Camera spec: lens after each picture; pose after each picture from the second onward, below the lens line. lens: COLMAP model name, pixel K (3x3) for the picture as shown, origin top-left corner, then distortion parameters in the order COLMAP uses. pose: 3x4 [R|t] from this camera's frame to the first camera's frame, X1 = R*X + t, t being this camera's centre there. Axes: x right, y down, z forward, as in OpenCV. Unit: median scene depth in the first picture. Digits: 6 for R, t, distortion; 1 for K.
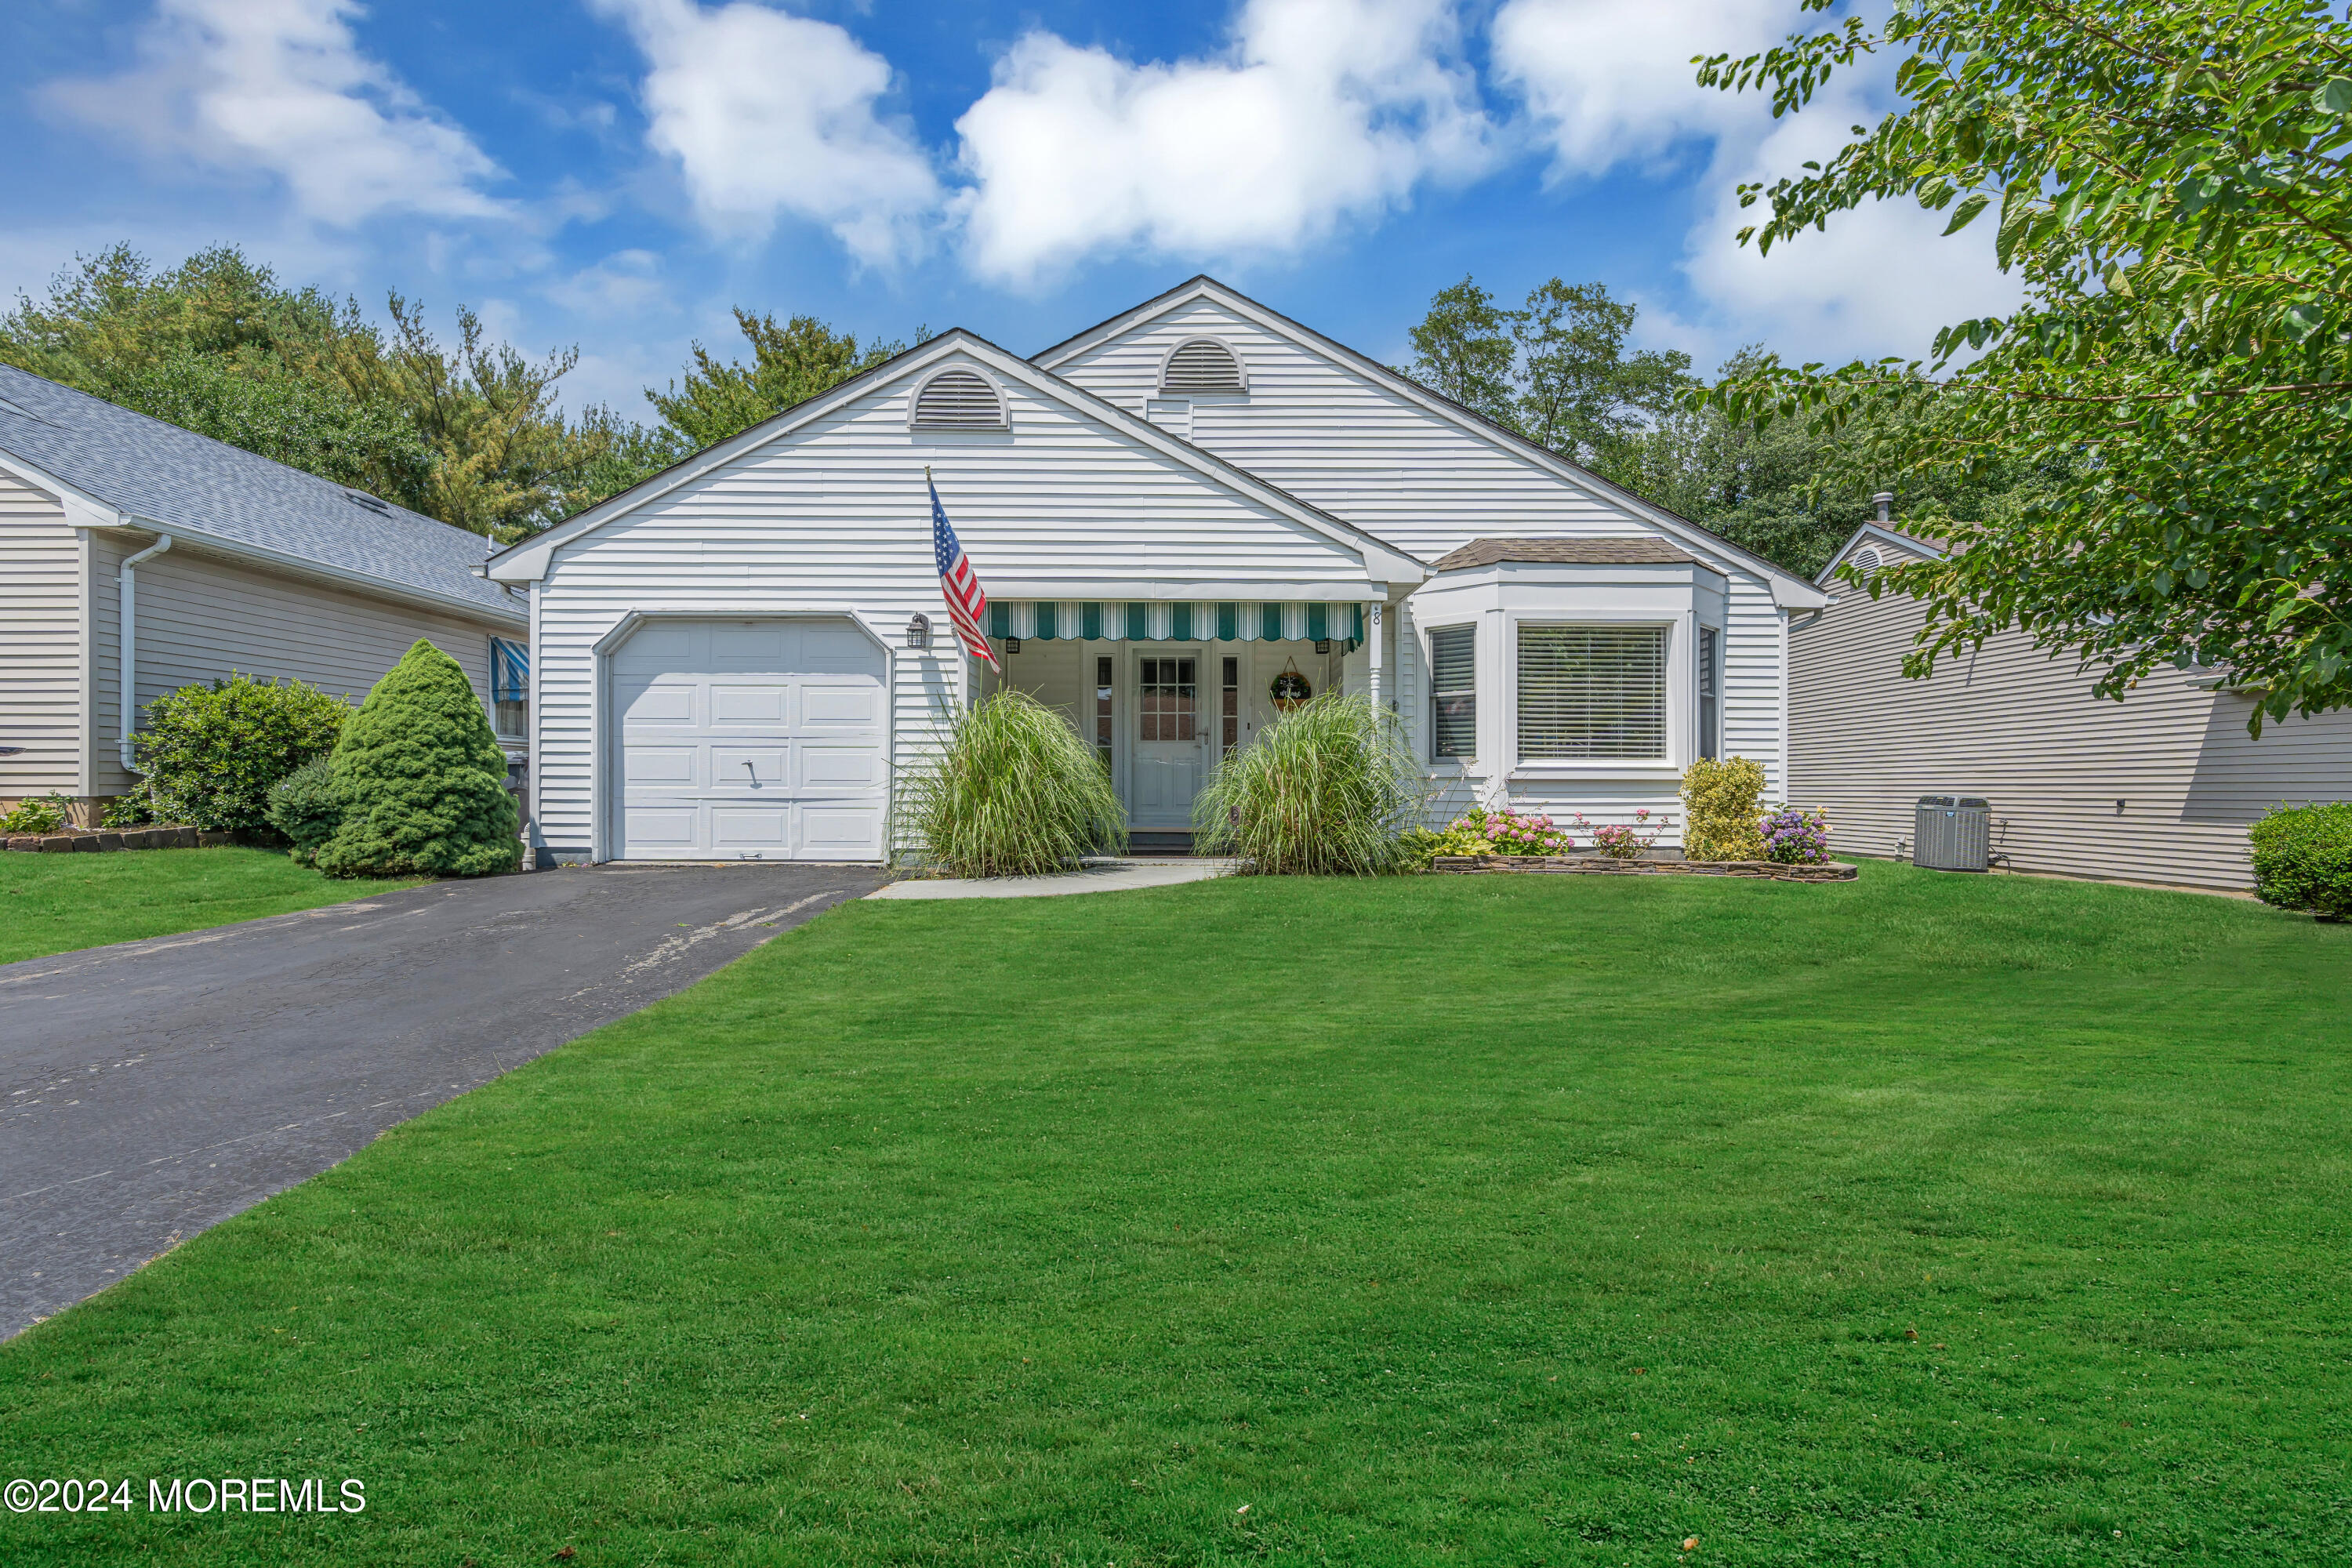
lens RADIAL K [[1060.2, 0, 1180.5], [0, 1060.2, 784.8], [0, 0, 1]] dist [-0.004083, 0.001212]
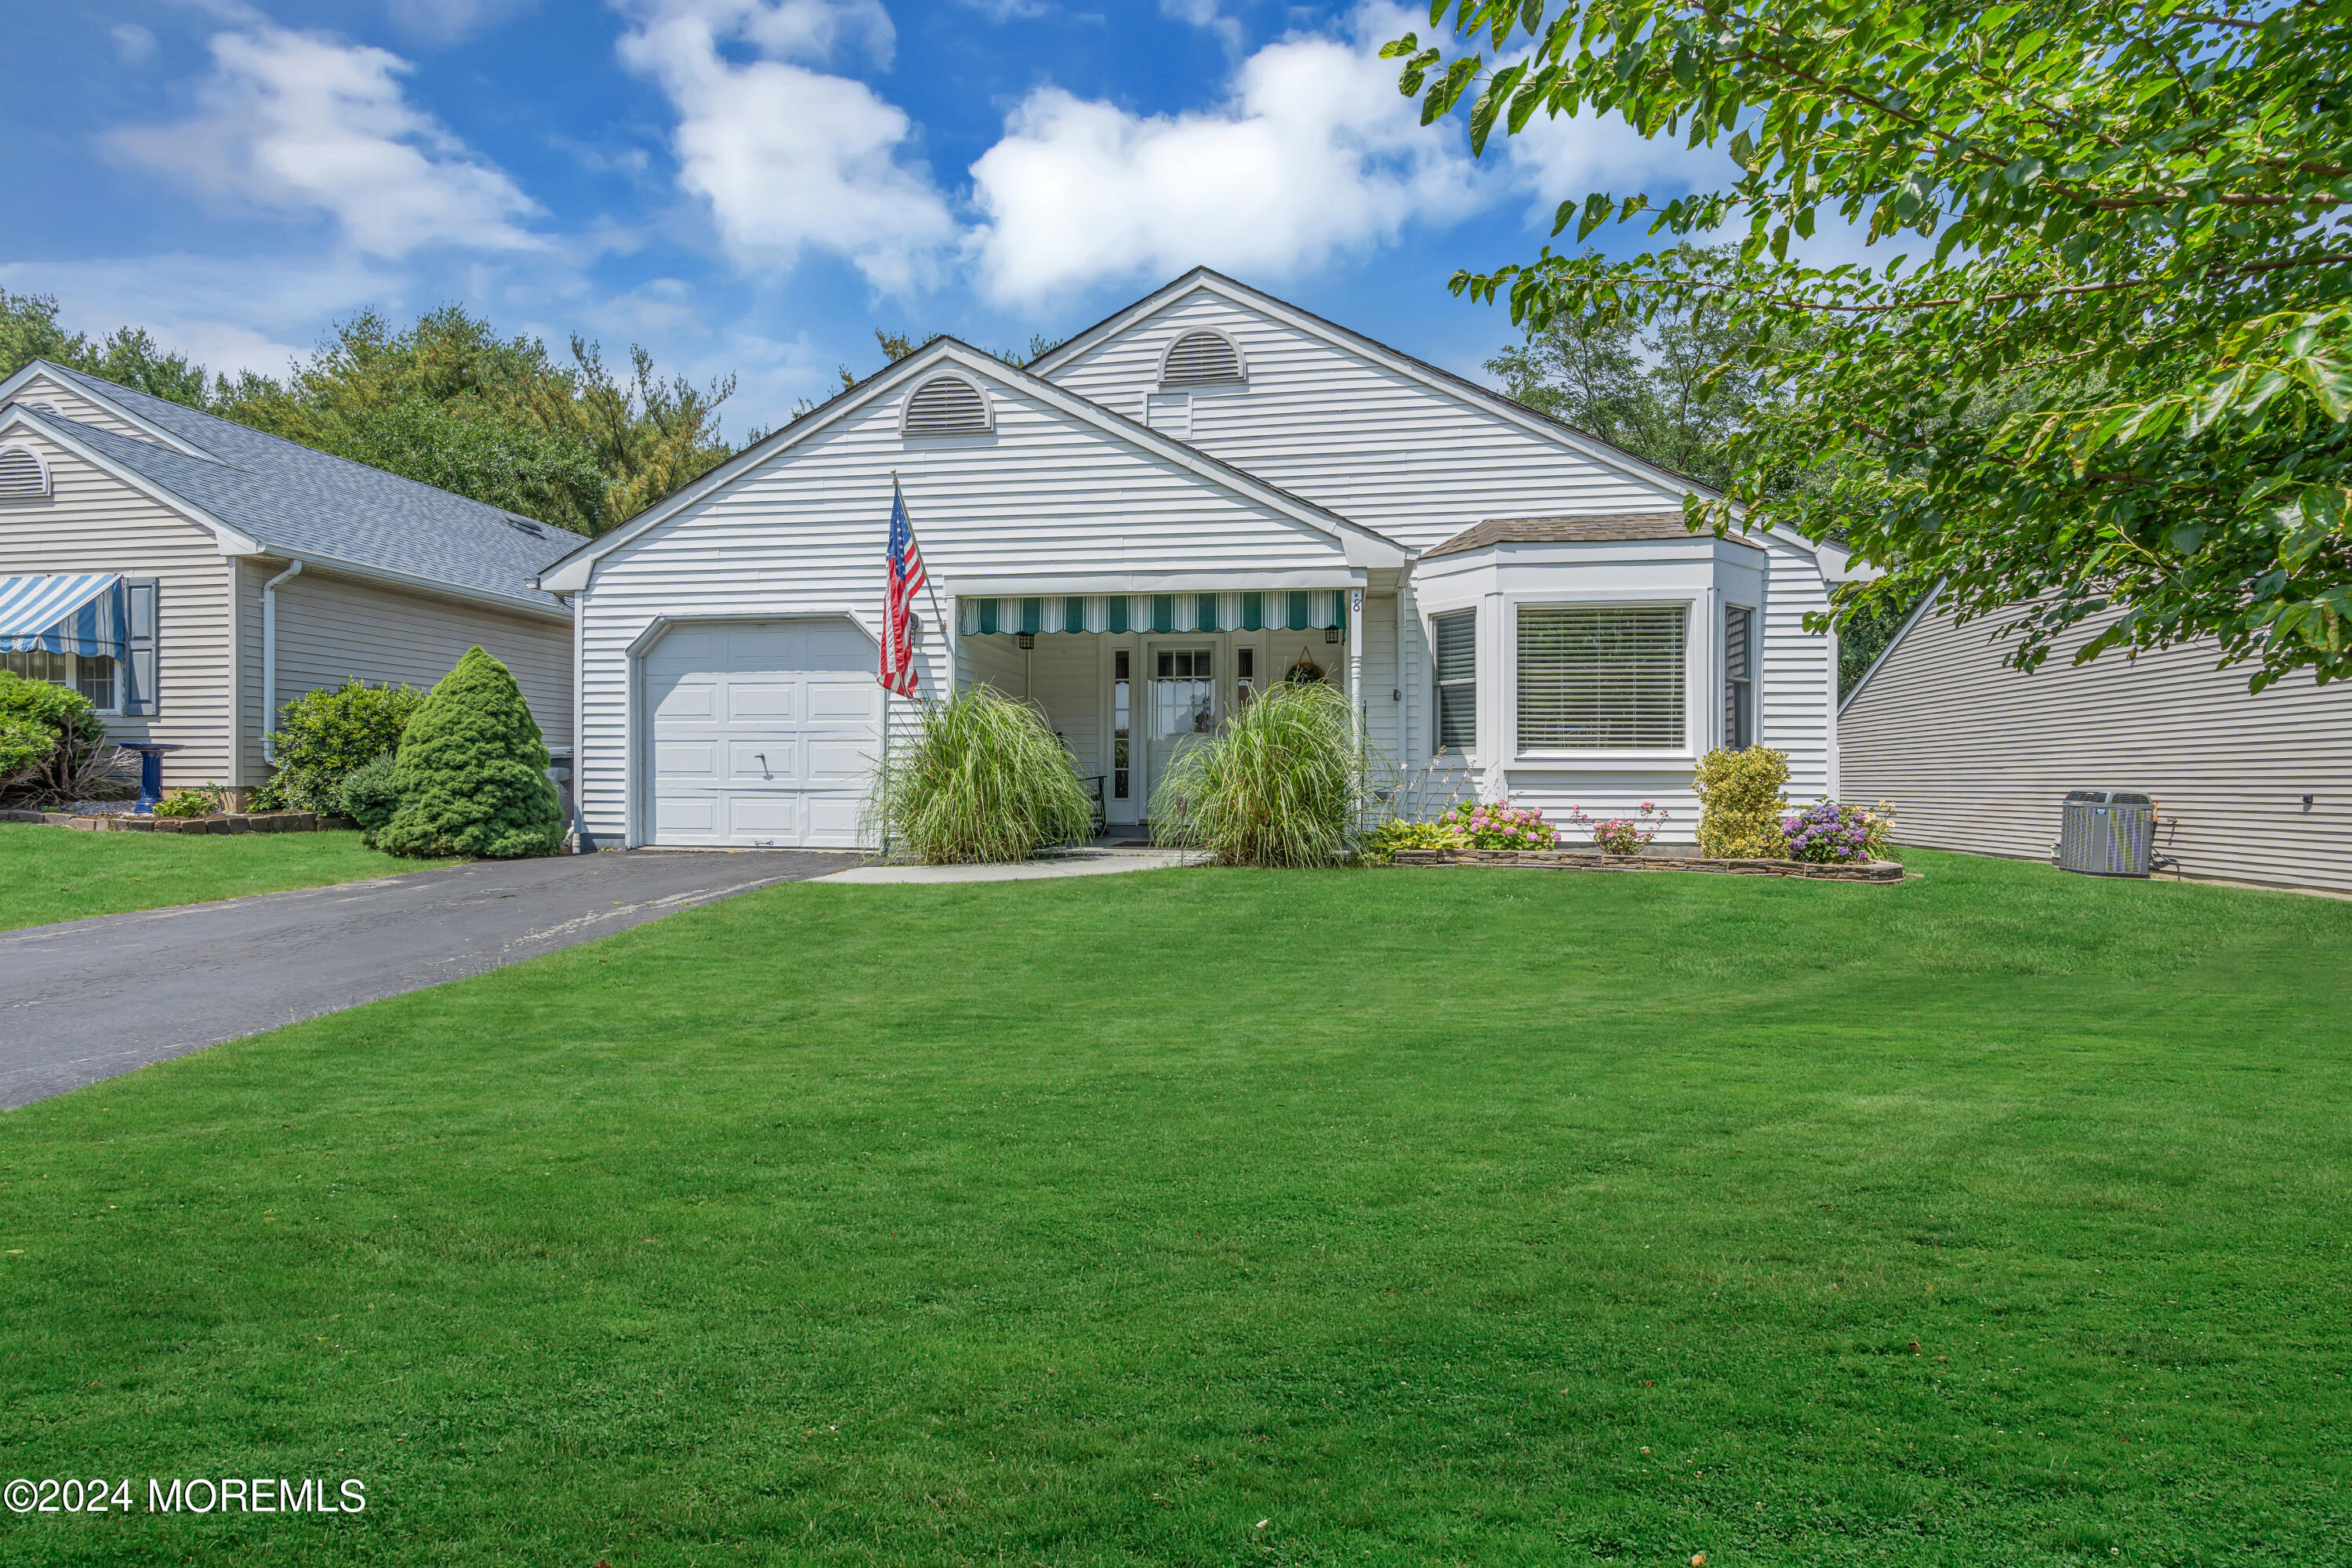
lens RADIAL K [[1060.2, 0, 1183.5], [0, 1060.2, 782.3], [0, 0, 1]] dist [-0.004083, 0.001212]
pose [[0.987564, 0.000506, -0.157216, 0.180700], [-0.000411, 1.000000, 0.000638, 0.005205], [0.157217, -0.000565, 0.987564, 0.012039]]
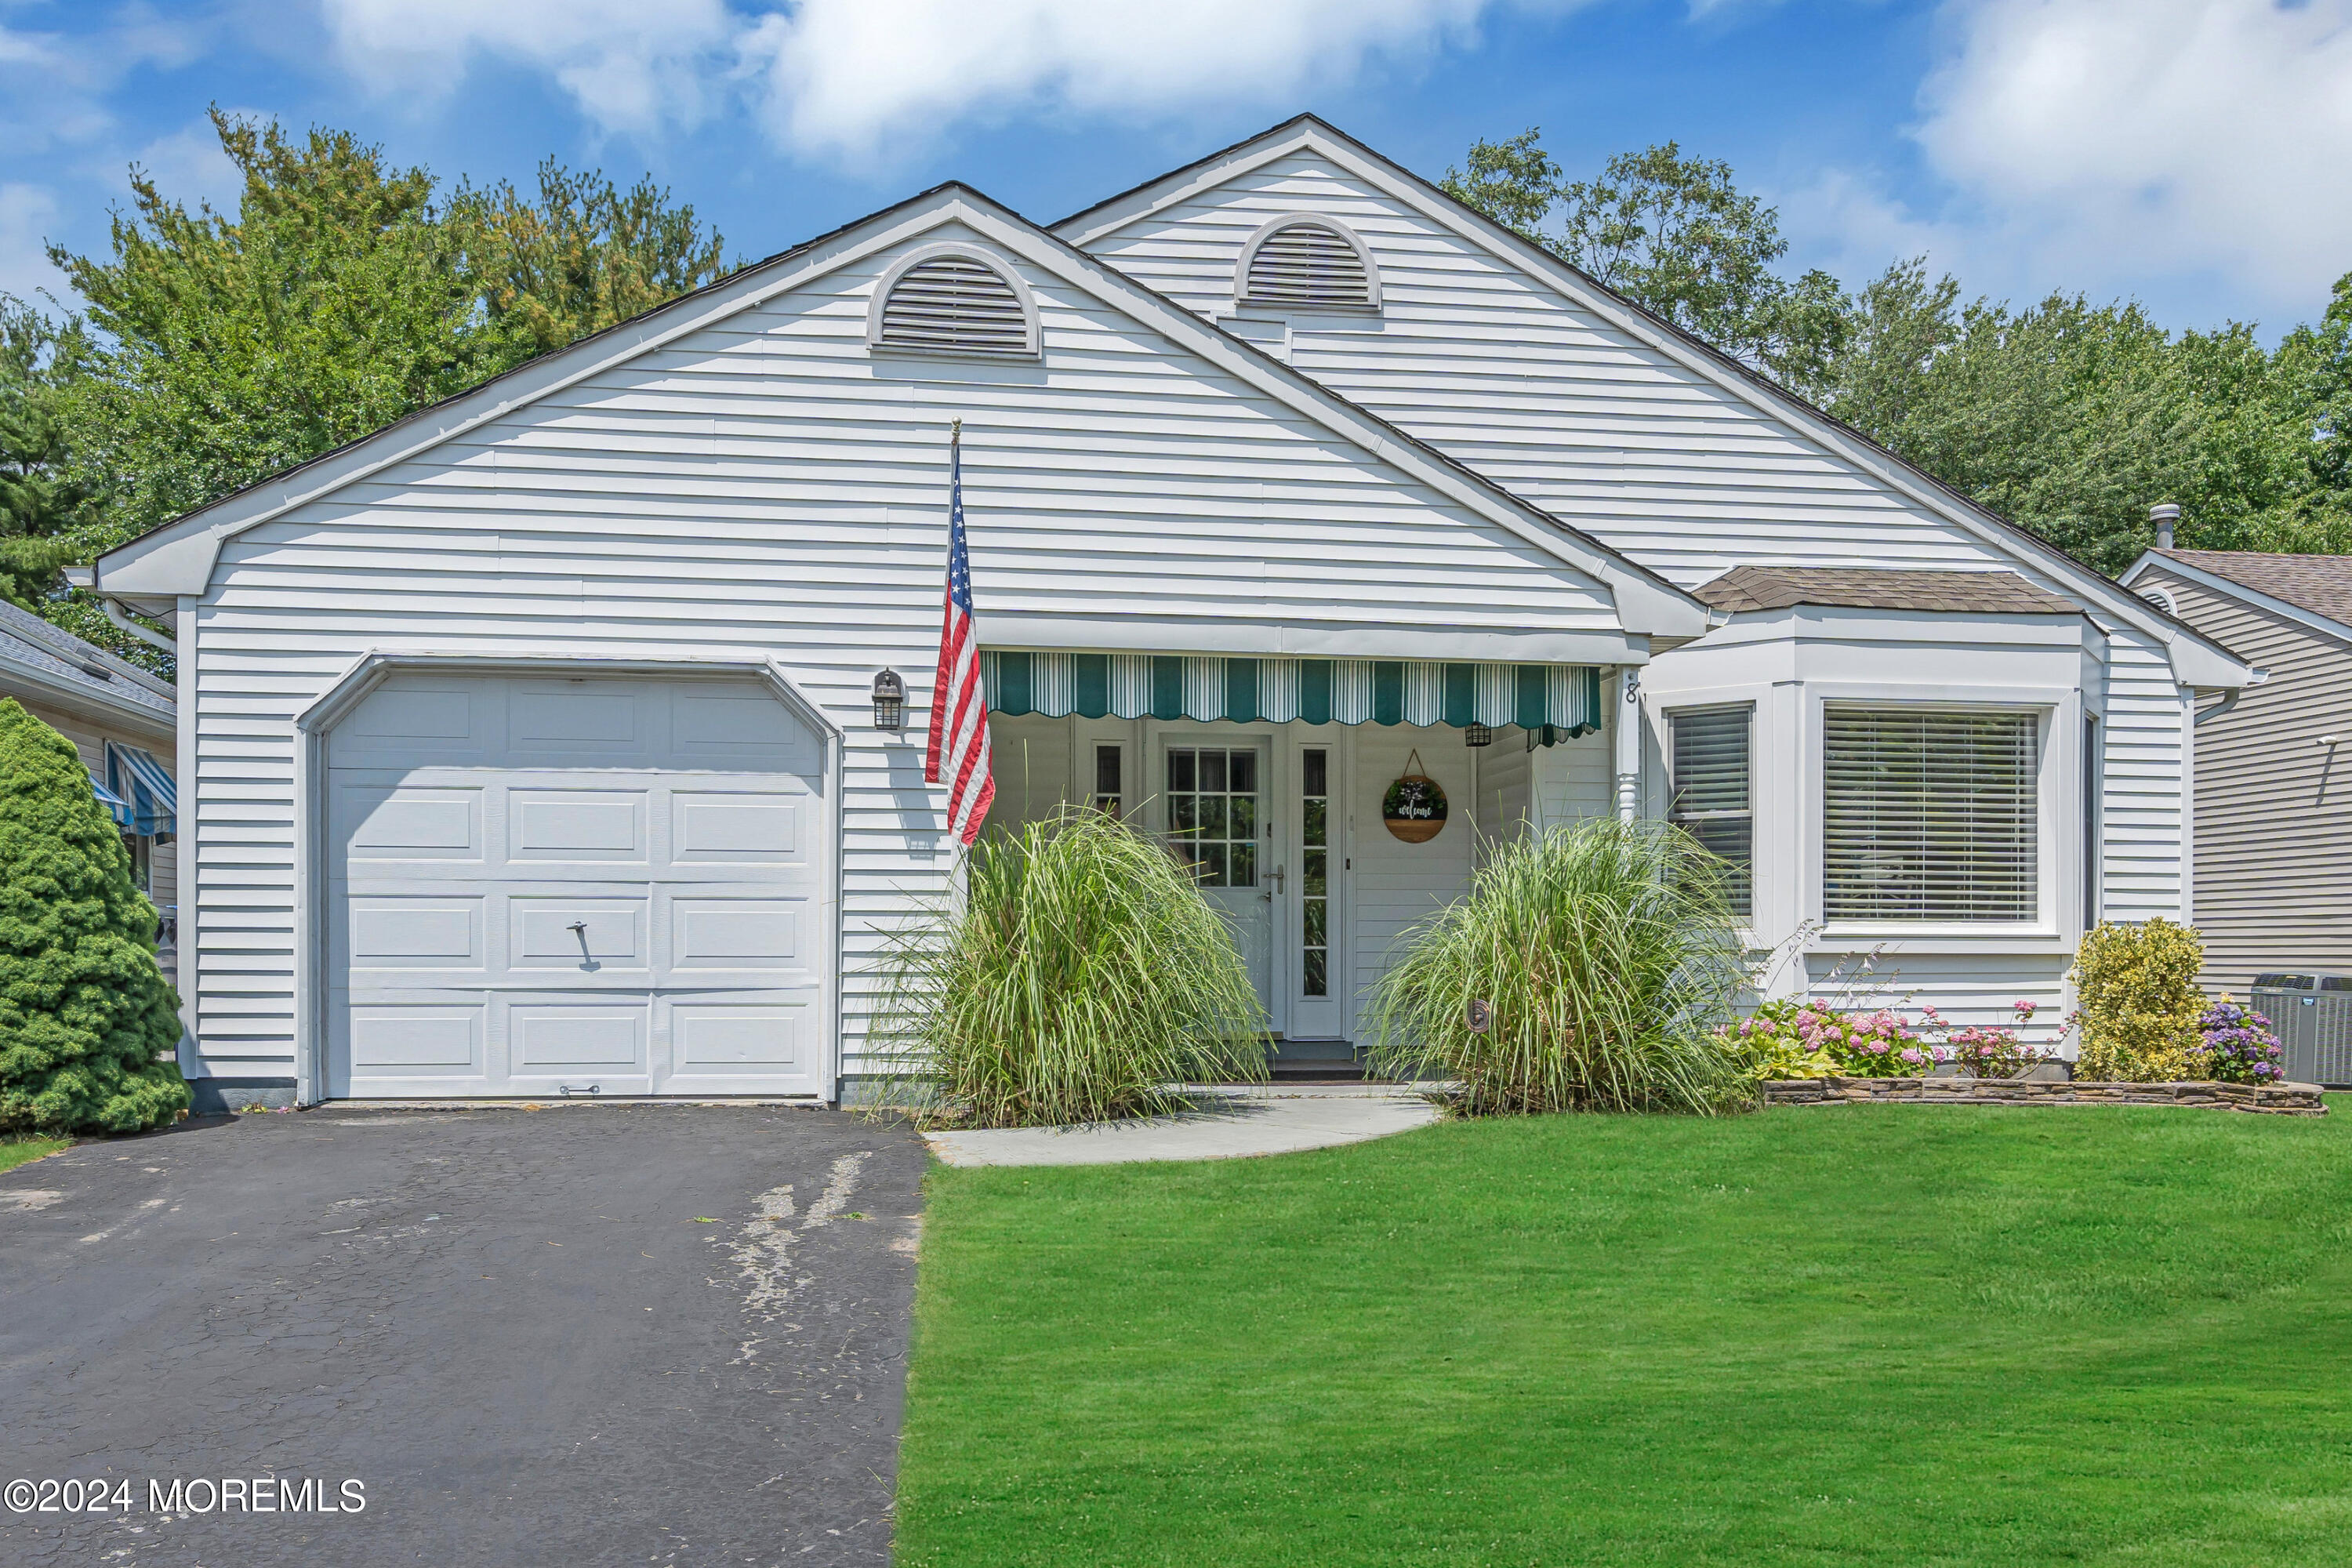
lens RADIAL K [[1764.6, 0, 1113.7], [0, 1764.6, 957.1], [0, 0, 1]] dist [-0.002127, -0.001721]
pose [[0.991528, -0.000944, 0.129892, -0.245304], [0.000371, 0.999990, 0.004440, -0.008118], [-0.129895, -0.004354, 0.991518, 0.022707]]
